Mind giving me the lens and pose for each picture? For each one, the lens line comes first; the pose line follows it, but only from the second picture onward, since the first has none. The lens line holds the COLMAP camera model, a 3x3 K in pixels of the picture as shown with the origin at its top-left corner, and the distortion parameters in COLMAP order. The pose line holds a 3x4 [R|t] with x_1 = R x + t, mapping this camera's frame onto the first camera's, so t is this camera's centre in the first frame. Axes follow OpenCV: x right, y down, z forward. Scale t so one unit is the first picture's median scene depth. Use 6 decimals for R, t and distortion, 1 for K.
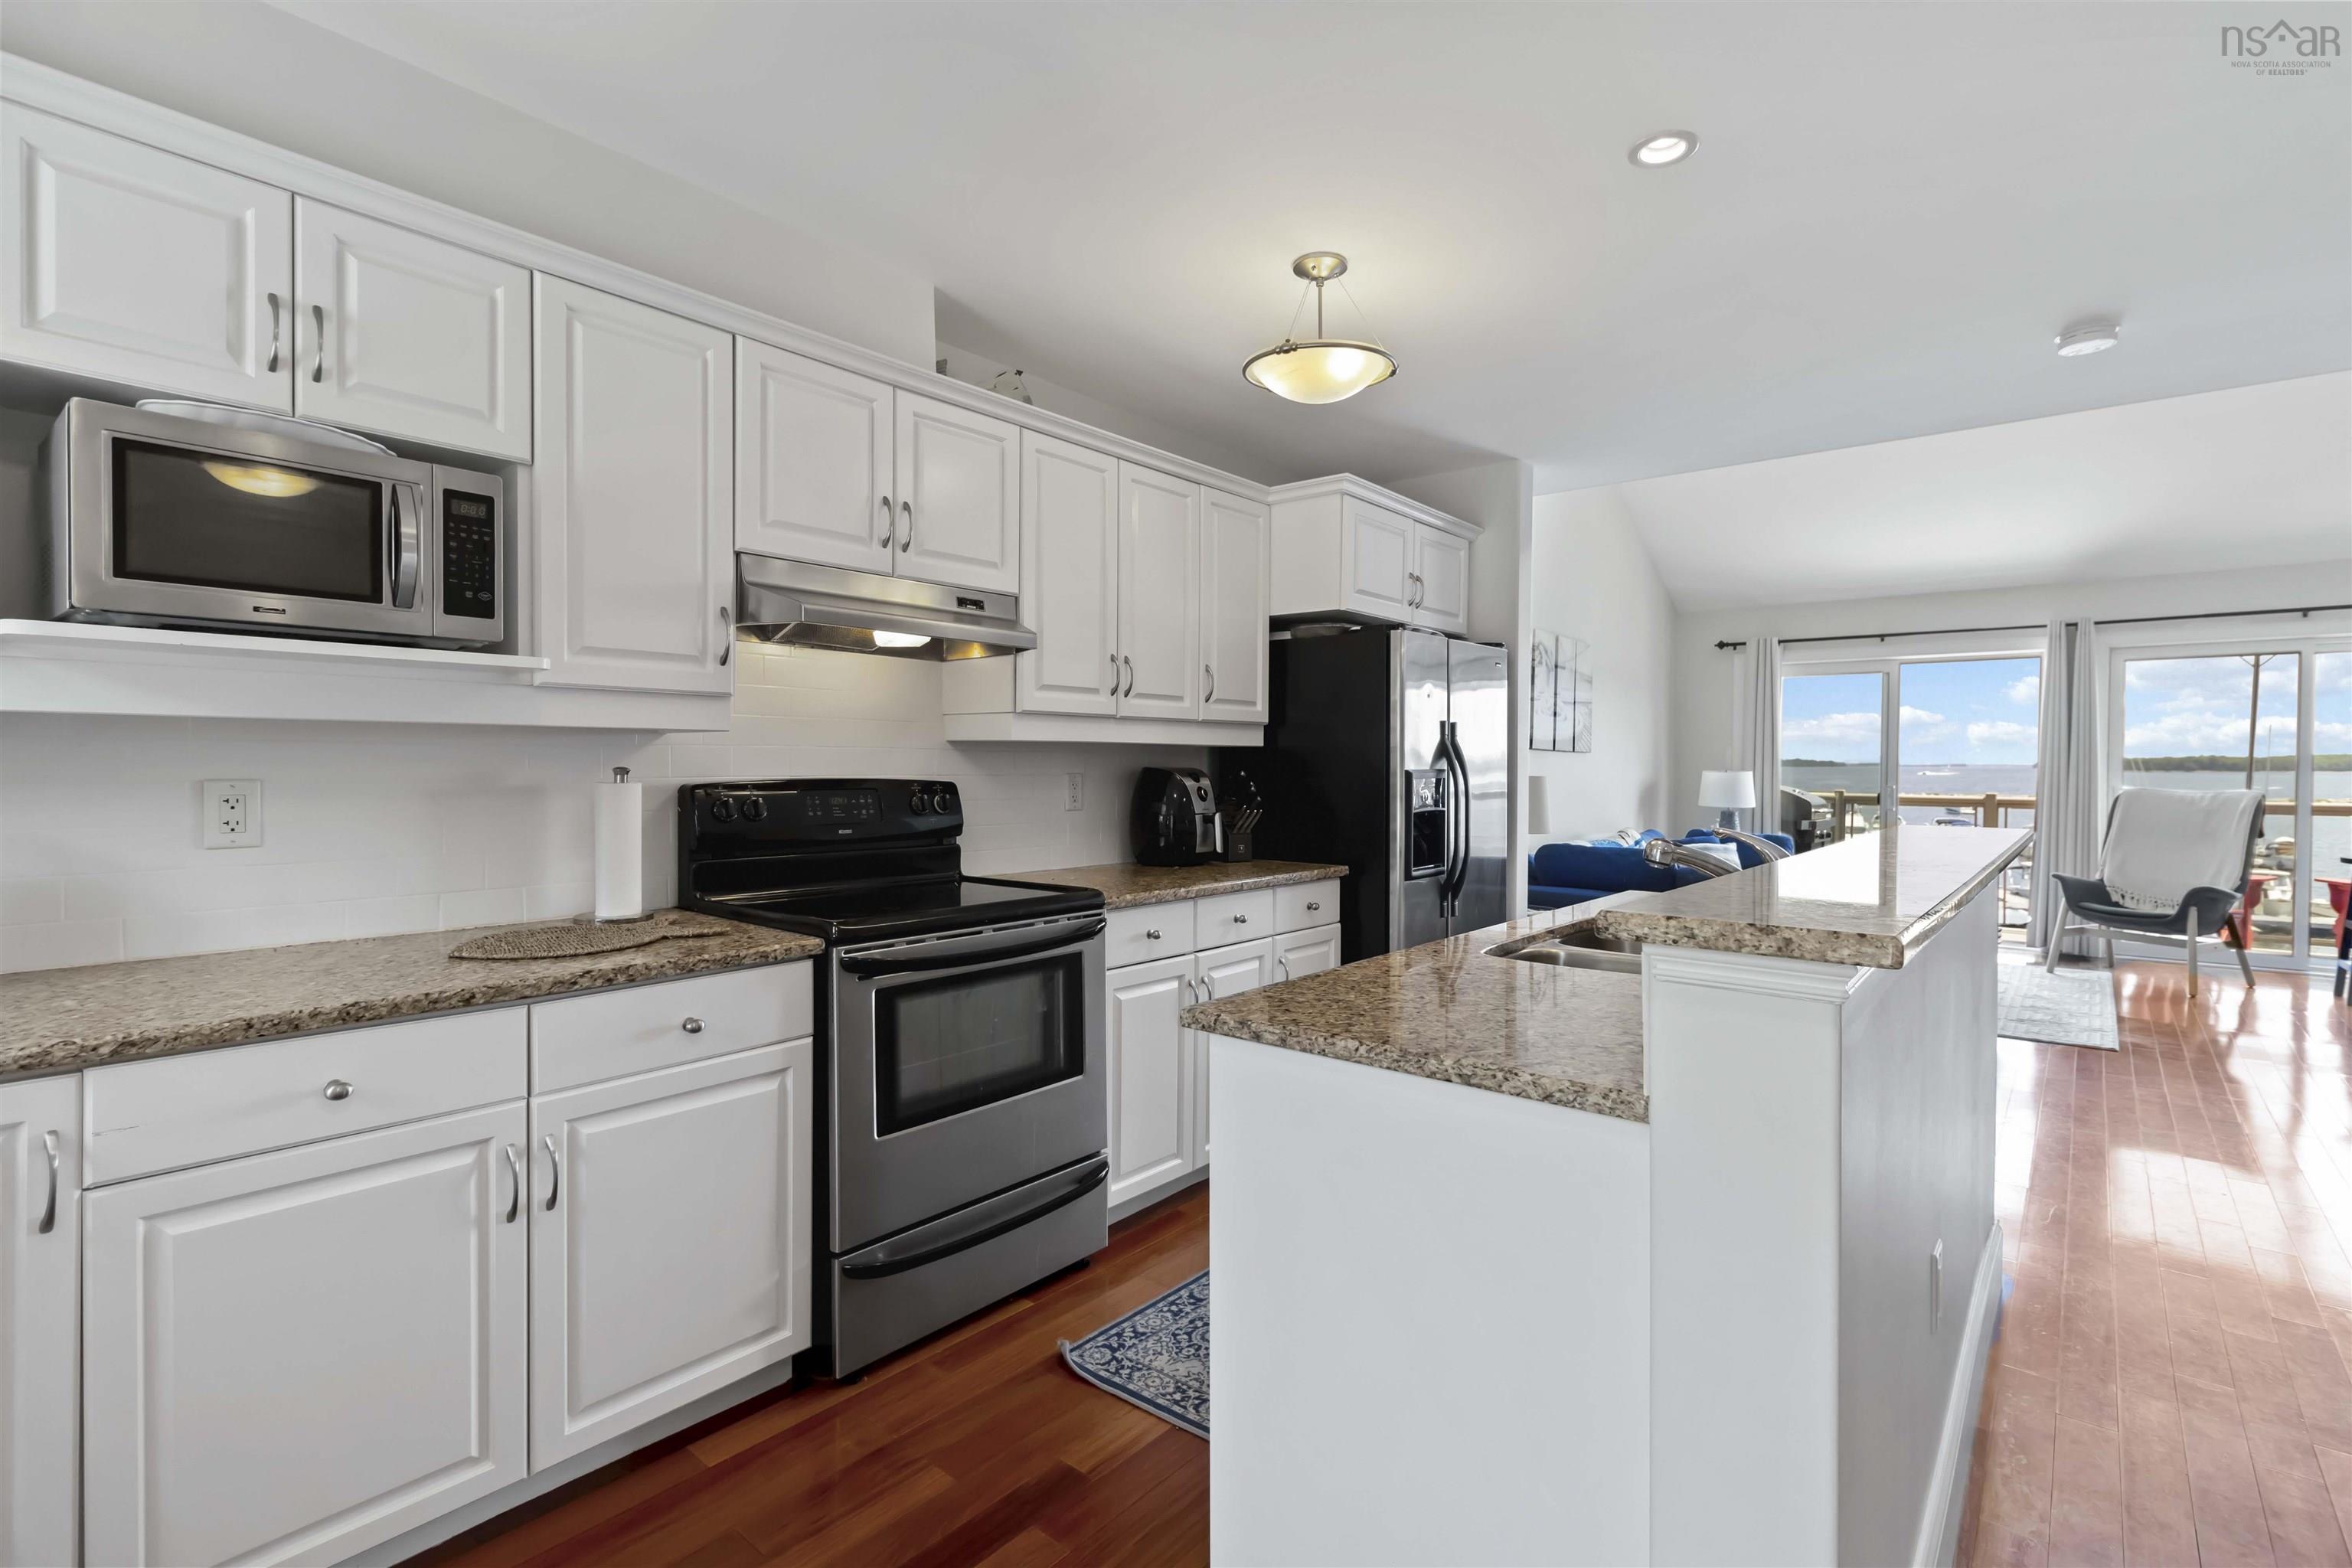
lens RADIAL K [[1101.9, 0, 1197.5], [0, 1101.9, 775.1], [0, 0, 1]] dist [0.003354, 0.000603]
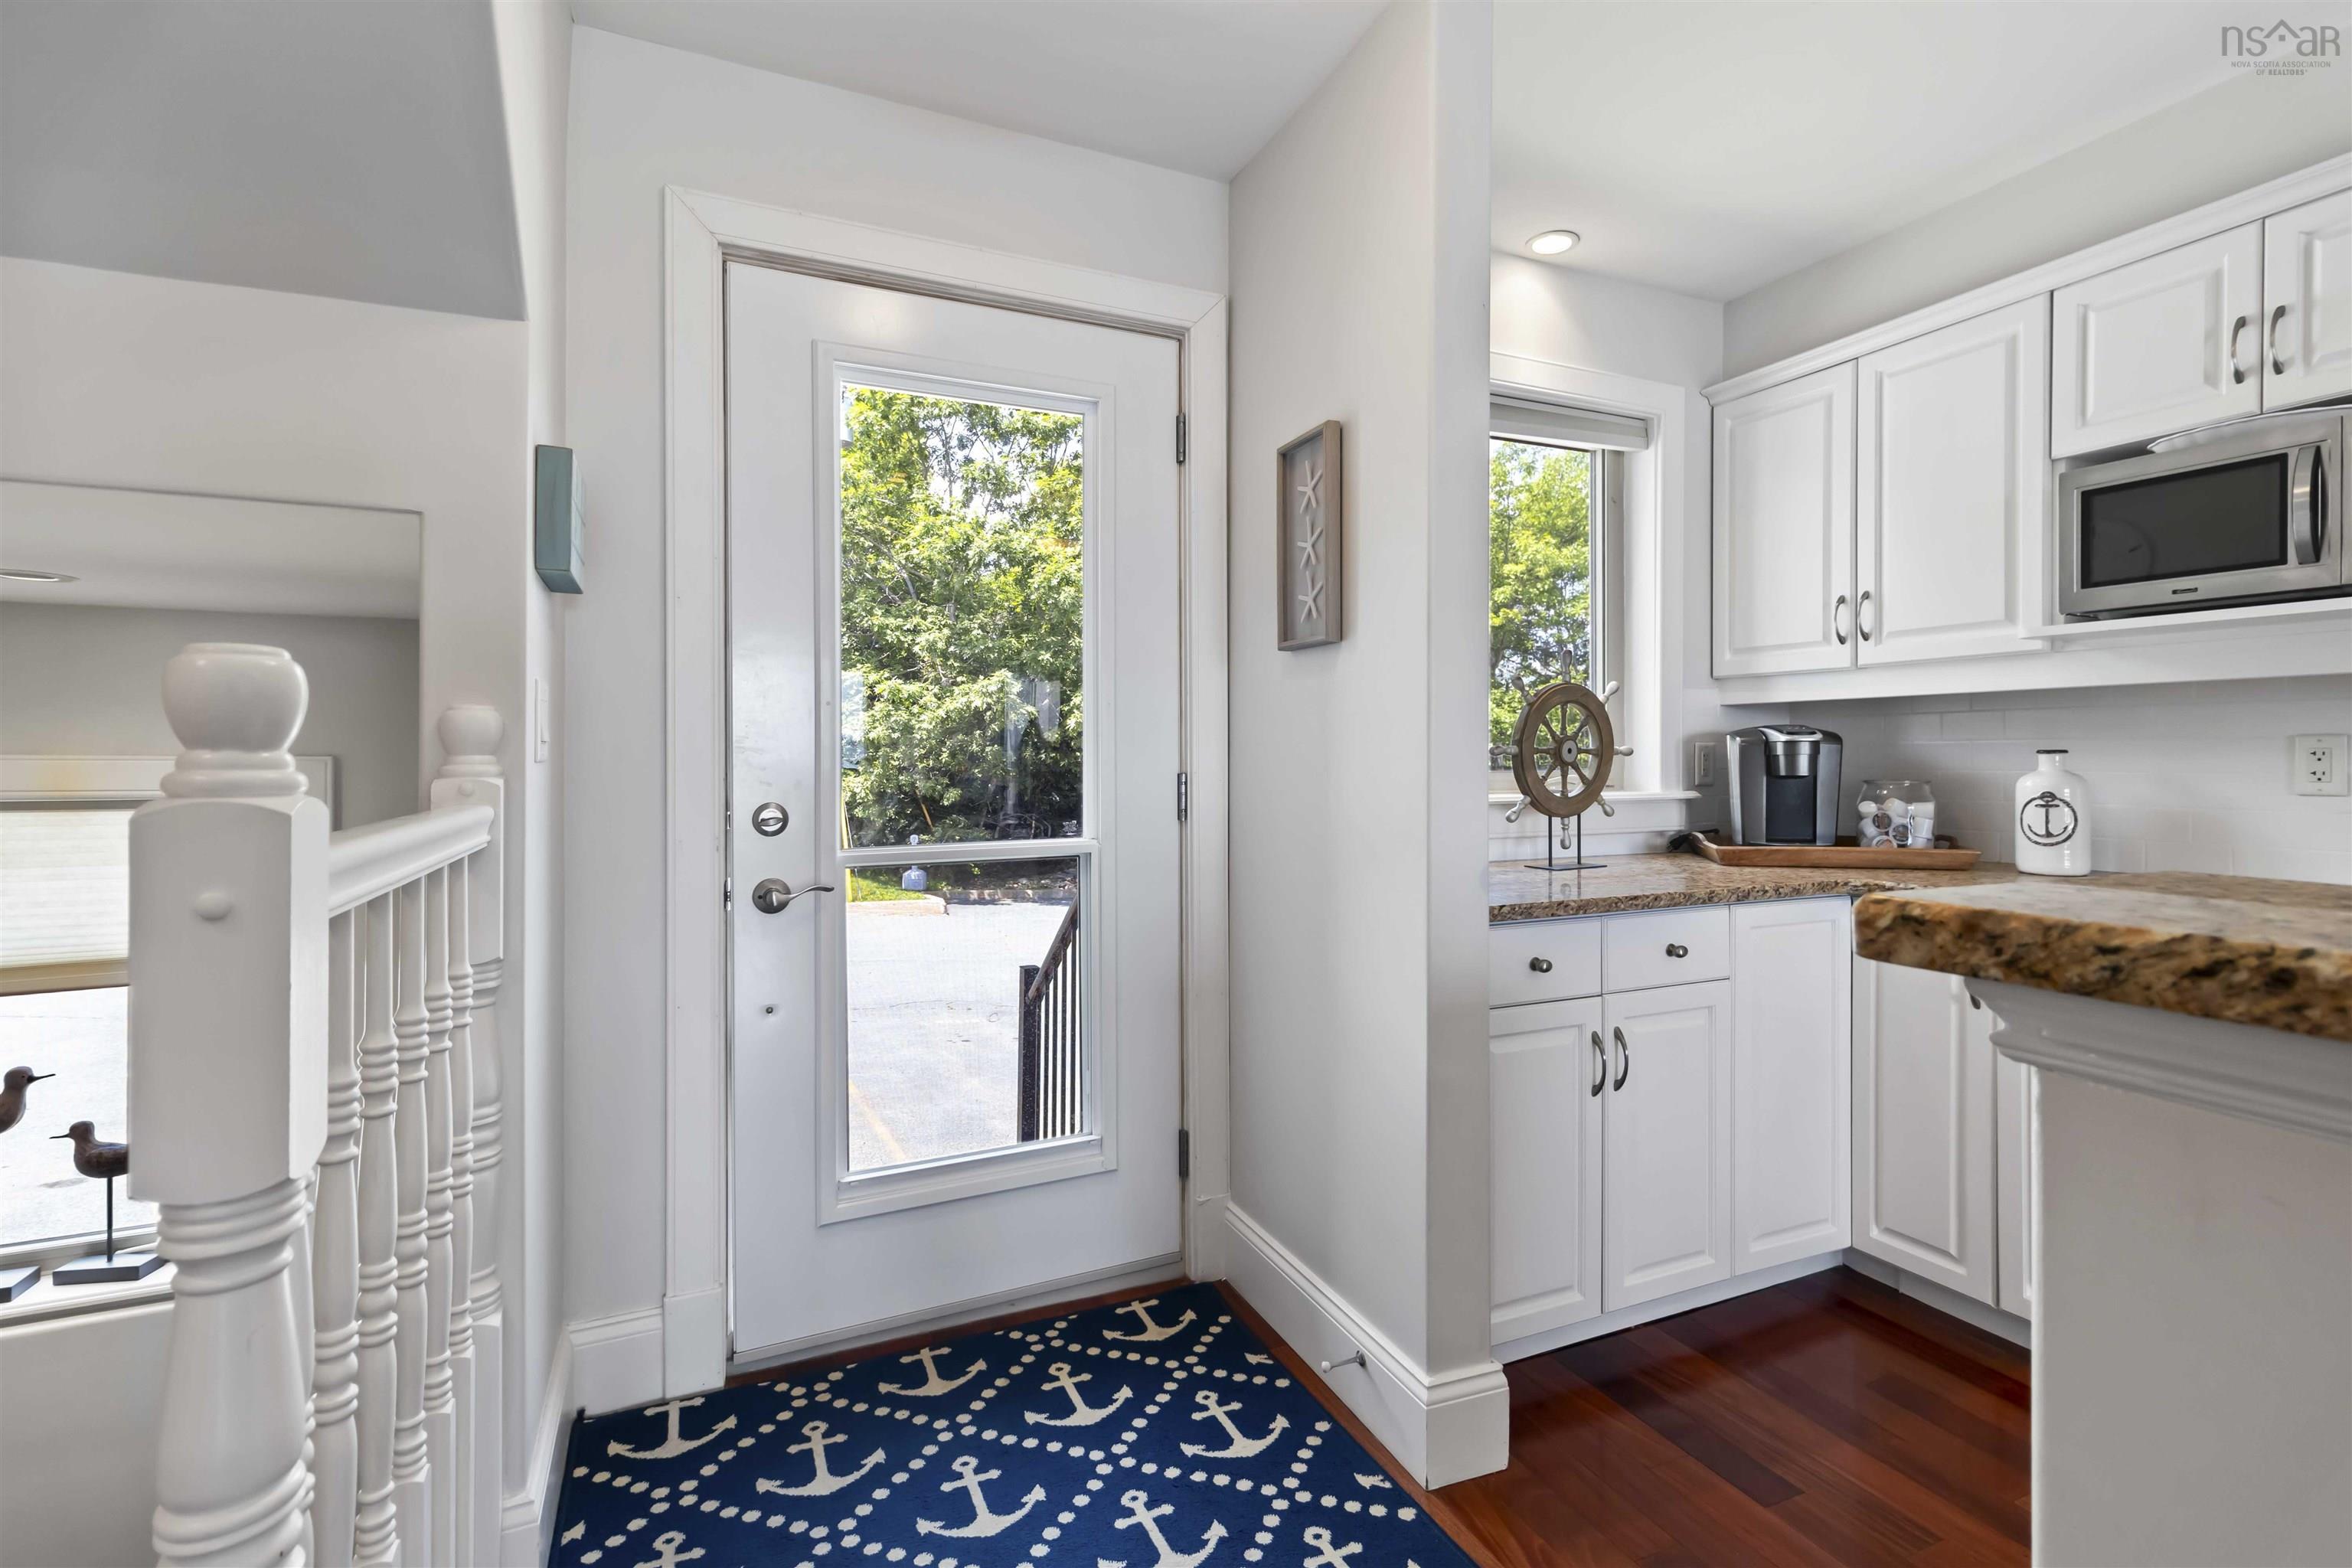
lens RADIAL K [[1107.6, 0, 1199.2], [0, 1107.6, 748.8], [0, 0, 1]] dist [-0.000408, -0.000032]
pose [[-0.444870, -0.011056, -0.895527, 0.395774], [-0.010625, 0.999919, -0.007067, 0.024135], [0.895532, 0.006371, -0.444951, 0.302972]]
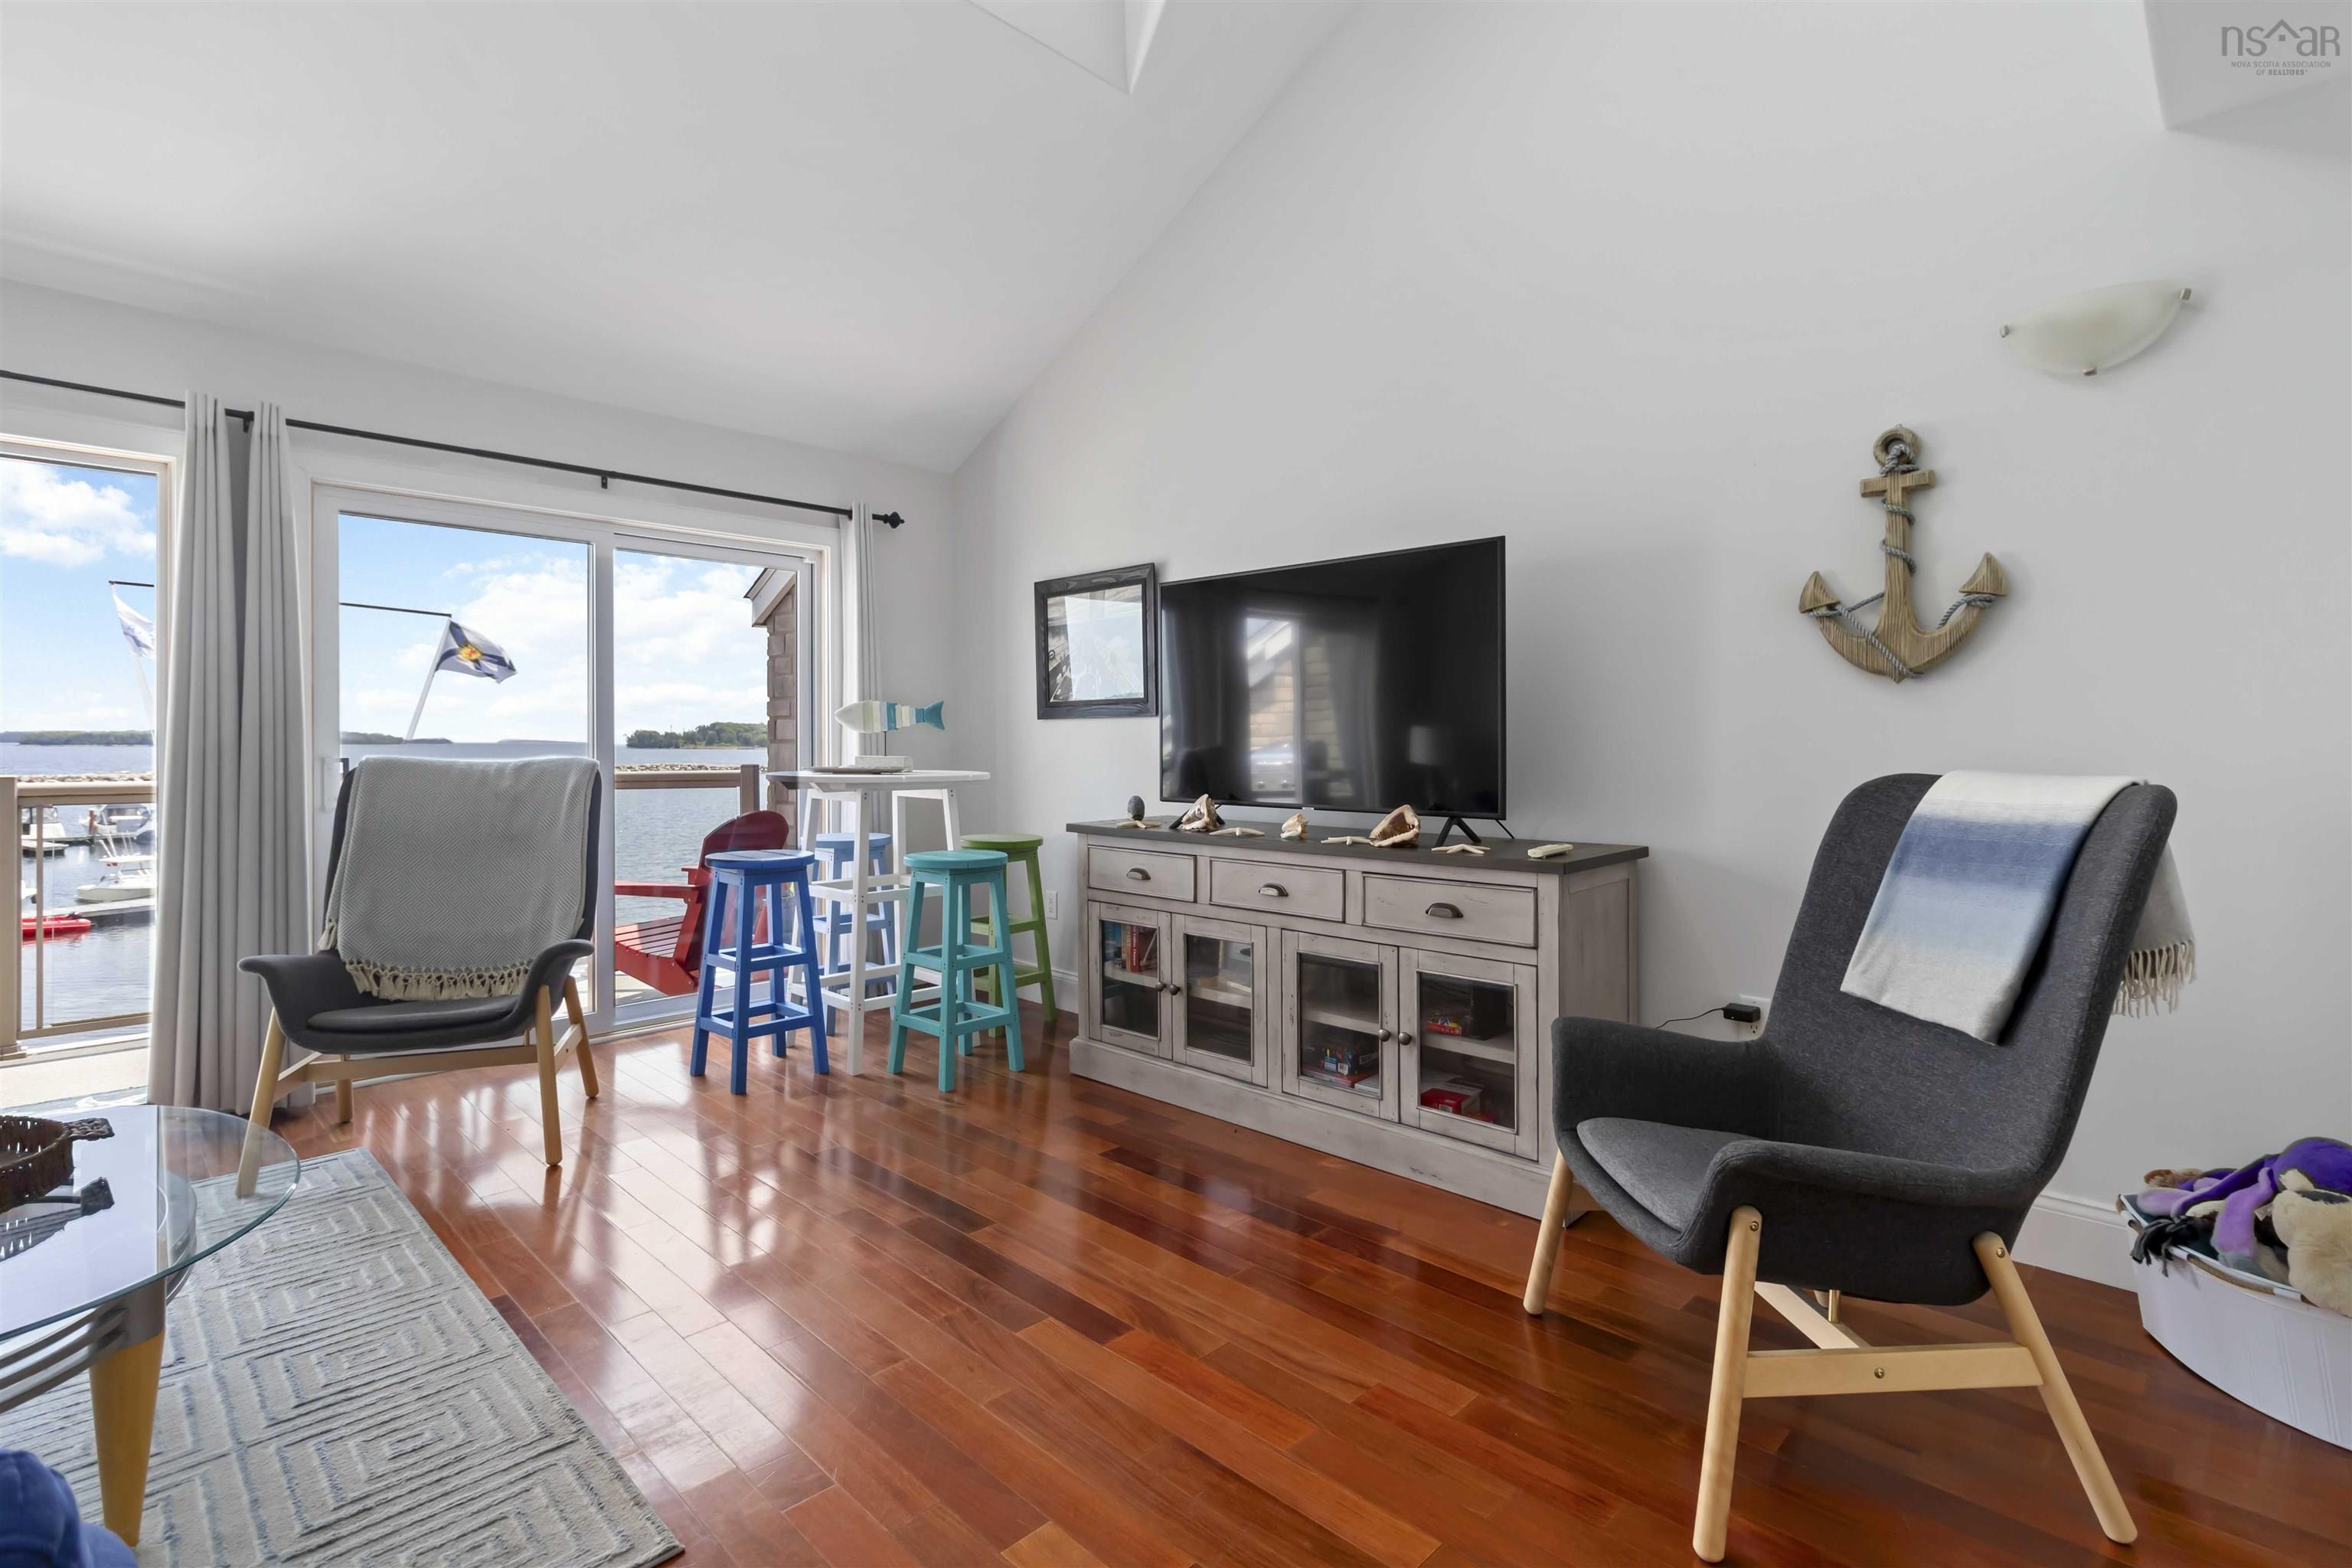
lens RADIAL K [[1107.6, 0, 1199.2], [0, 1107.6, 748.8], [0, 0, 1]] dist [-0.000408, -0.000032]
pose [[0.082514, -0.009924, 0.996541, 0.815520], [0.011088, 0.999898, 0.009039, 0.016718], [-0.996528, 0.010304, 0.082615, 1.278944]]
